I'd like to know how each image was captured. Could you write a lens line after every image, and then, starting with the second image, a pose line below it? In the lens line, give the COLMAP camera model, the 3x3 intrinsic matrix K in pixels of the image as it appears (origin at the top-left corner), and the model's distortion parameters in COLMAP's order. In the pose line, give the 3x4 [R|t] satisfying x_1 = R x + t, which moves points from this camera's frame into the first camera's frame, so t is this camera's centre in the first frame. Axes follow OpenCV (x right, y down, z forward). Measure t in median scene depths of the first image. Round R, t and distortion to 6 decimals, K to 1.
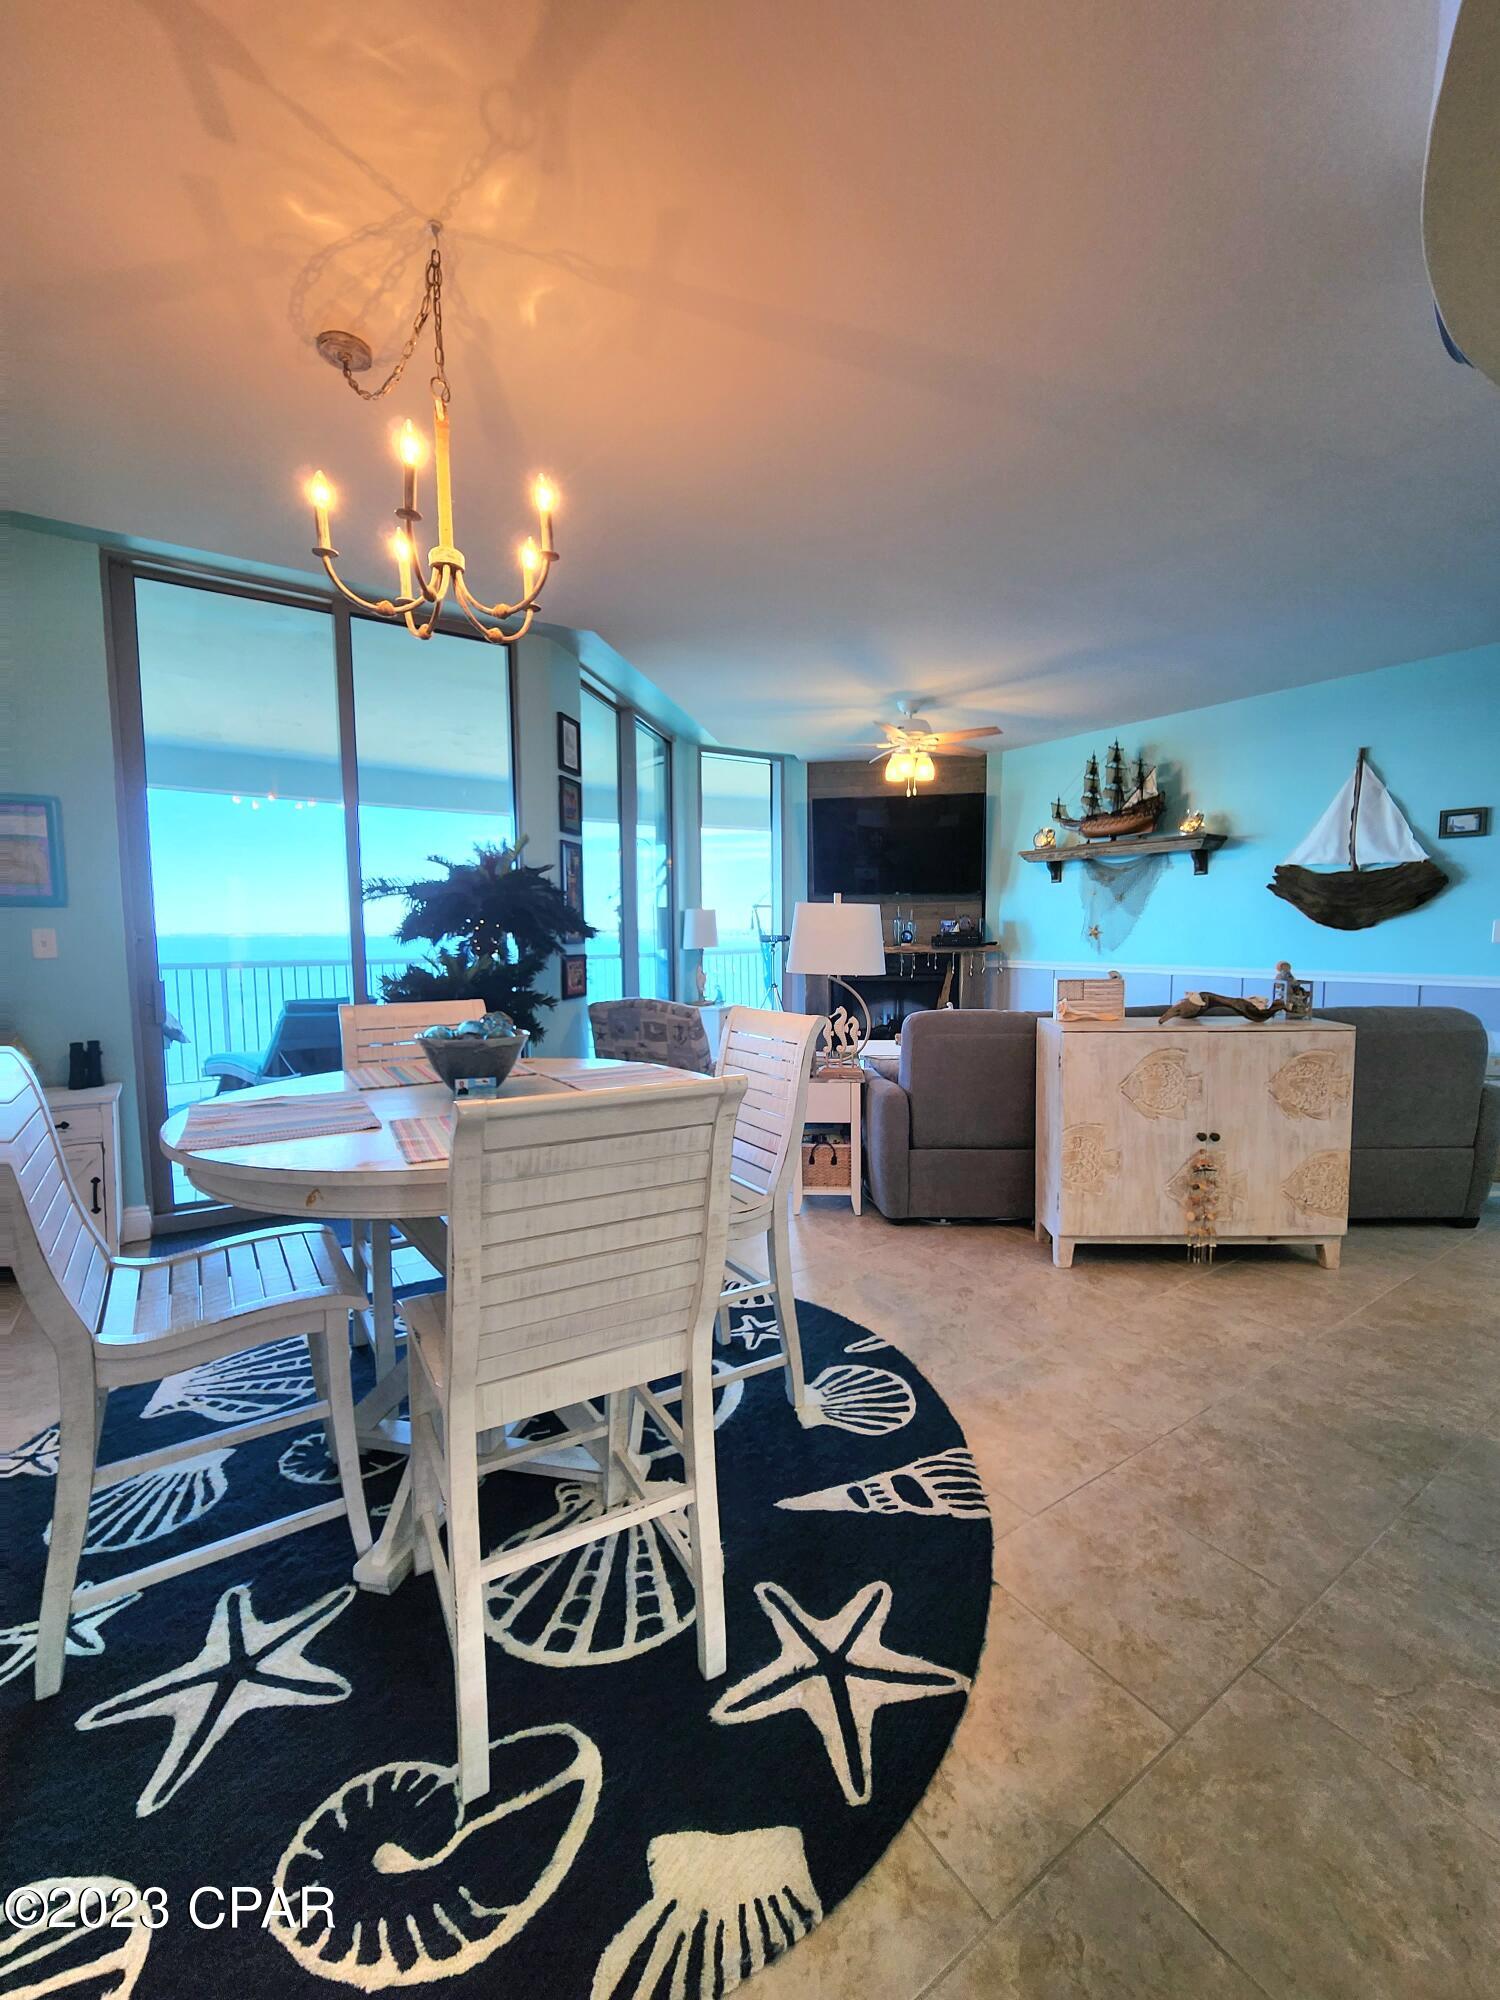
lens RADIAL K [[820.2, 0, 746.3], [0, 820.2, 1004.3], [0, 0, 1]] dist [-0.000685, 0.000024]
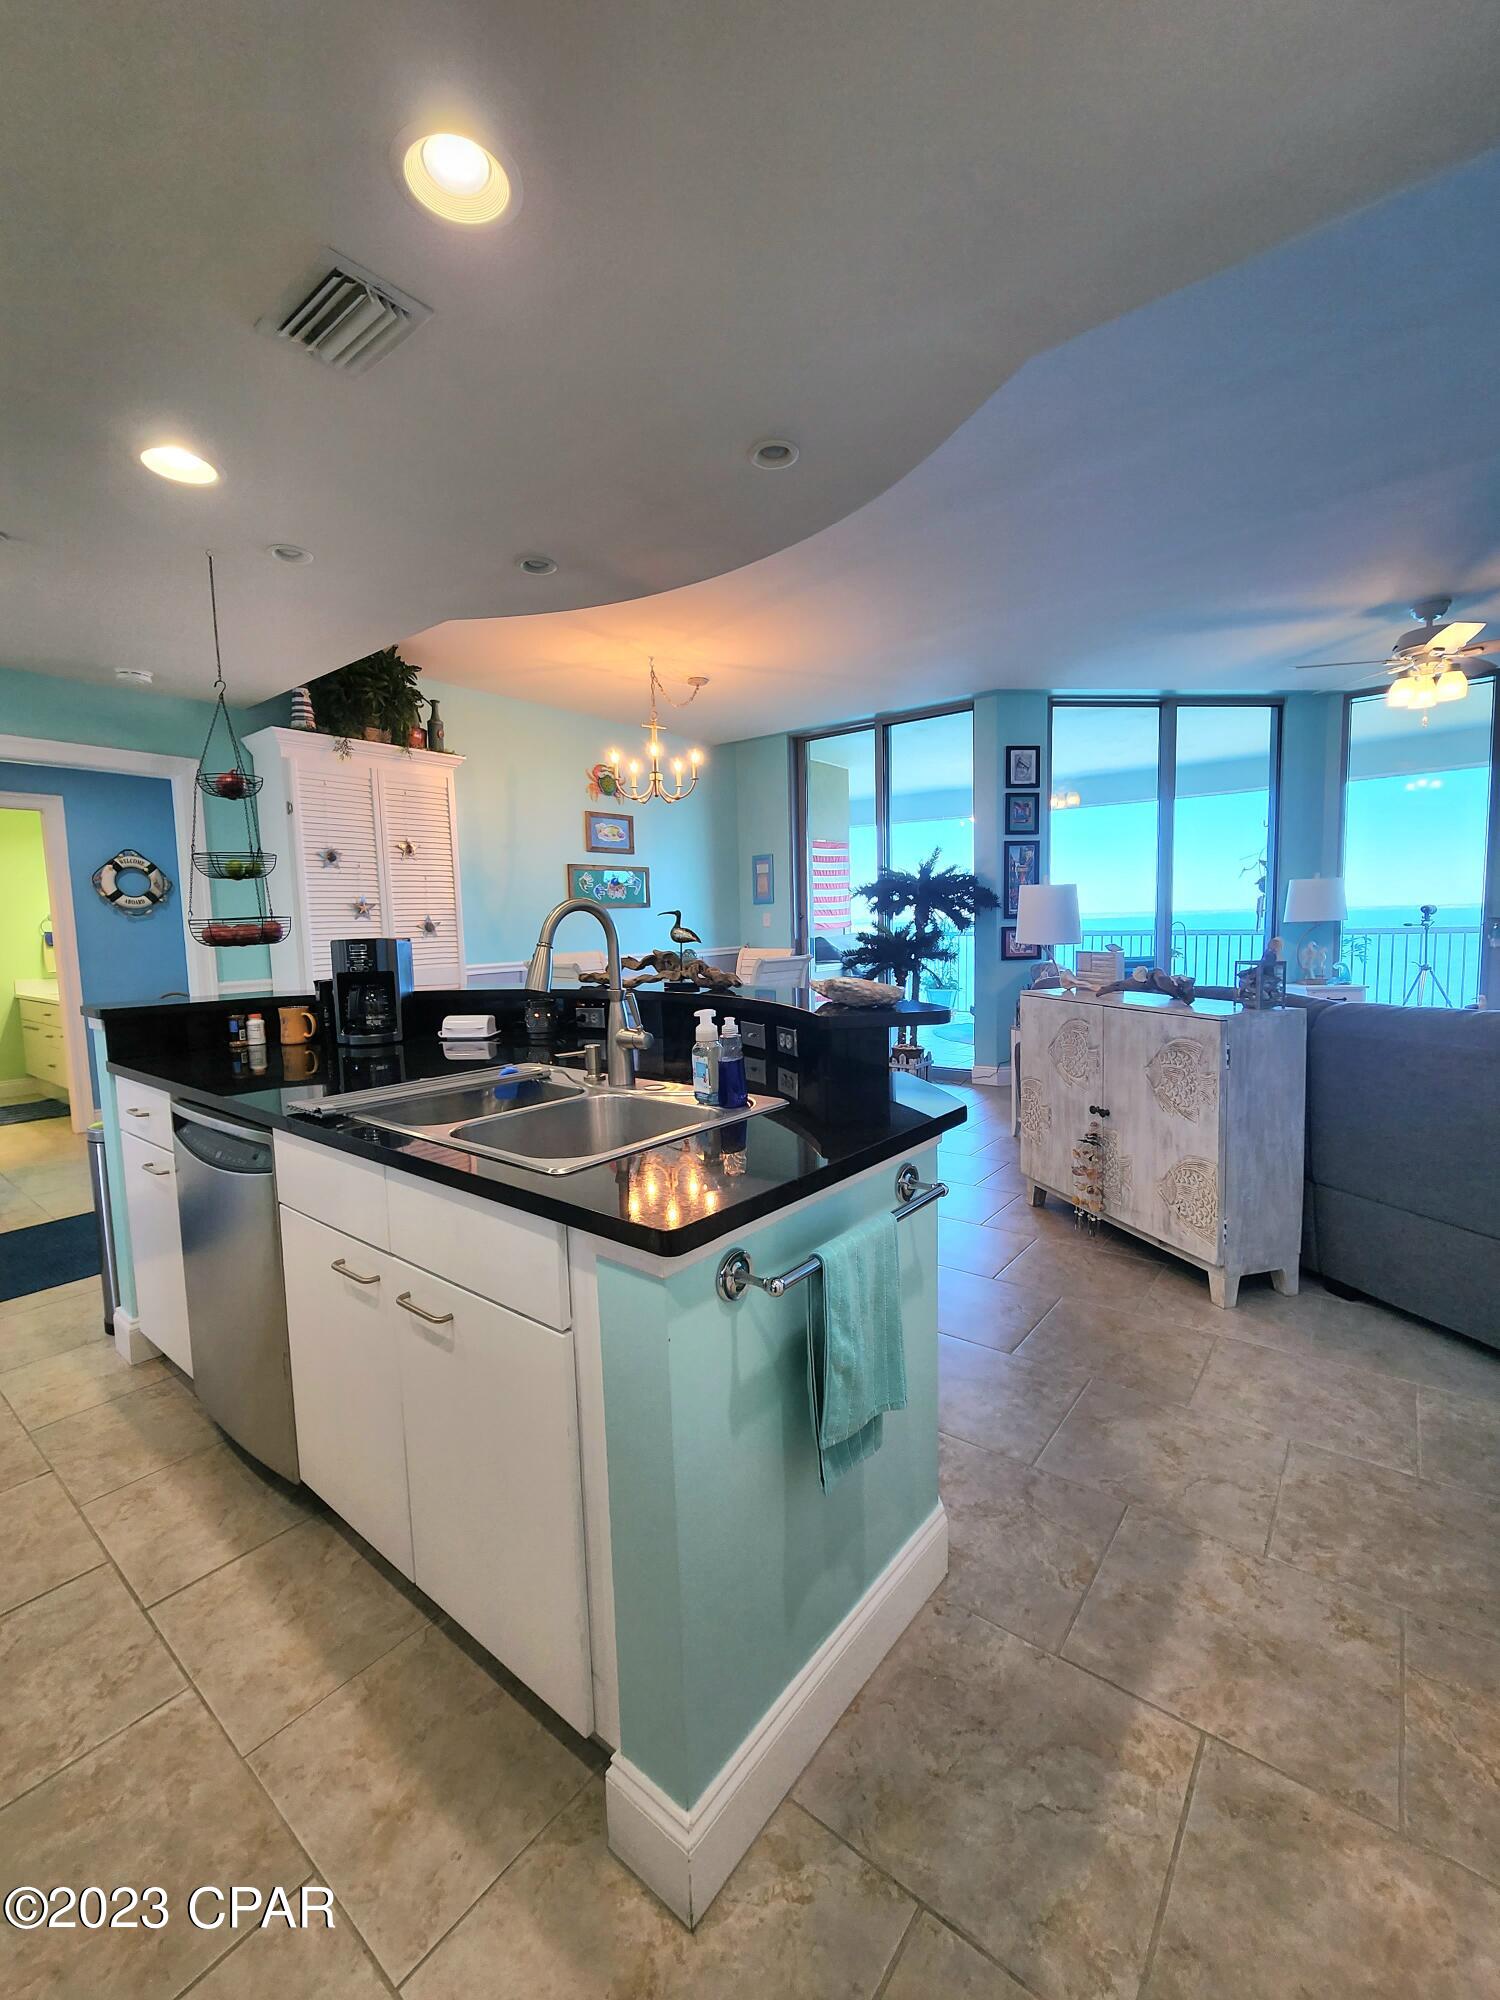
lens RADIAL K [[820.2, 0, 746.3], [0, 820.2, 1004.3], [0, 0, 1]] dist [-0.000685, 0.000024]
pose [[0.297549, 0.096912, -0.949775, 1.372018], [-0.062594, 0.994674, 0.081884, -0.024302], [0.952652, 0.035085, 0.302030, 0.277830]]
